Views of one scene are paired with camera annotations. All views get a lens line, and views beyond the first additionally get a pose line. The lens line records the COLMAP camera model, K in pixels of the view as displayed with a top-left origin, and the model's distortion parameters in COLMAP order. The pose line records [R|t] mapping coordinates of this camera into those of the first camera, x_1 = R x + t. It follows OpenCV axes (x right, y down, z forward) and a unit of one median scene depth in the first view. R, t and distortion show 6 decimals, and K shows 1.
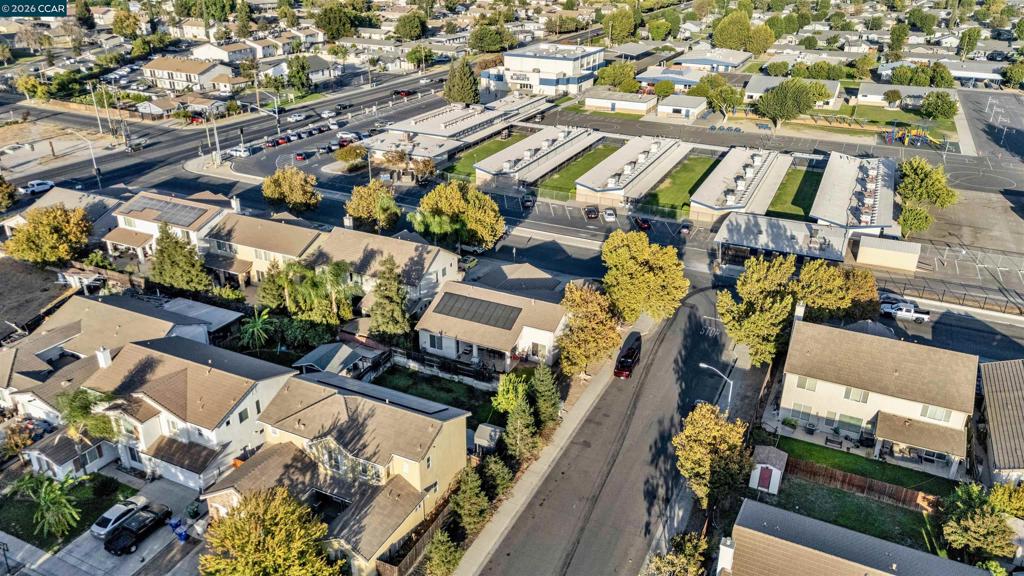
lens RADIAL K [[753.2, 0, 512.0], [0, 753.2, 288.0], [0, 0, 1]] dist [0.057369, -0.058016]
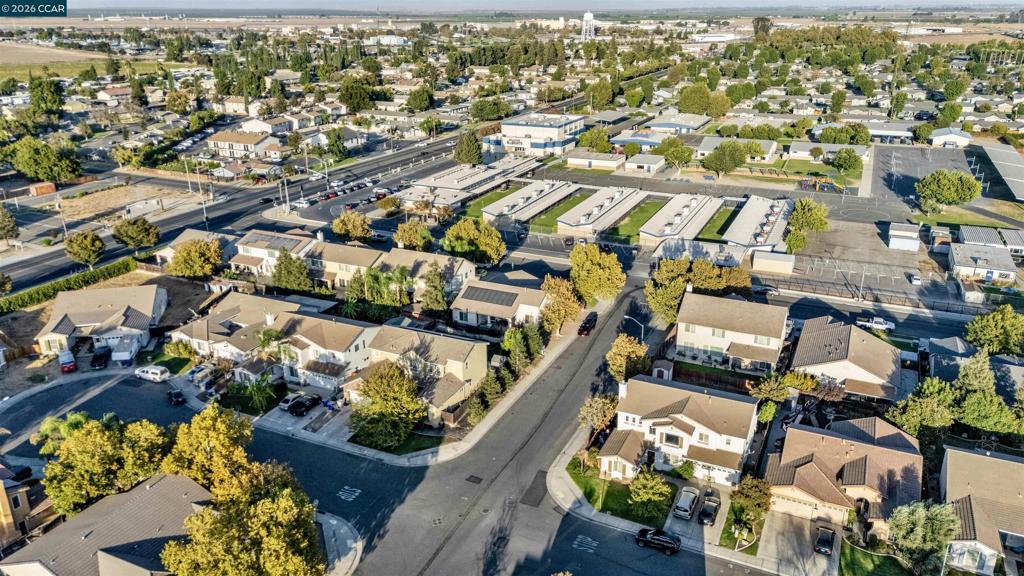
lens RADIAL K [[753.2, 0, 512.0], [0, 753.2, 288.0], [0, 0, 1]] dist [0.057369, -0.058016]
pose [[0.999824, -0.018573, 0.002469, -0.001747], [0.018704, 0.997153, -0.073047, 0.062209], [-0.001105, 0.073080, 0.997325, -0.269717]]
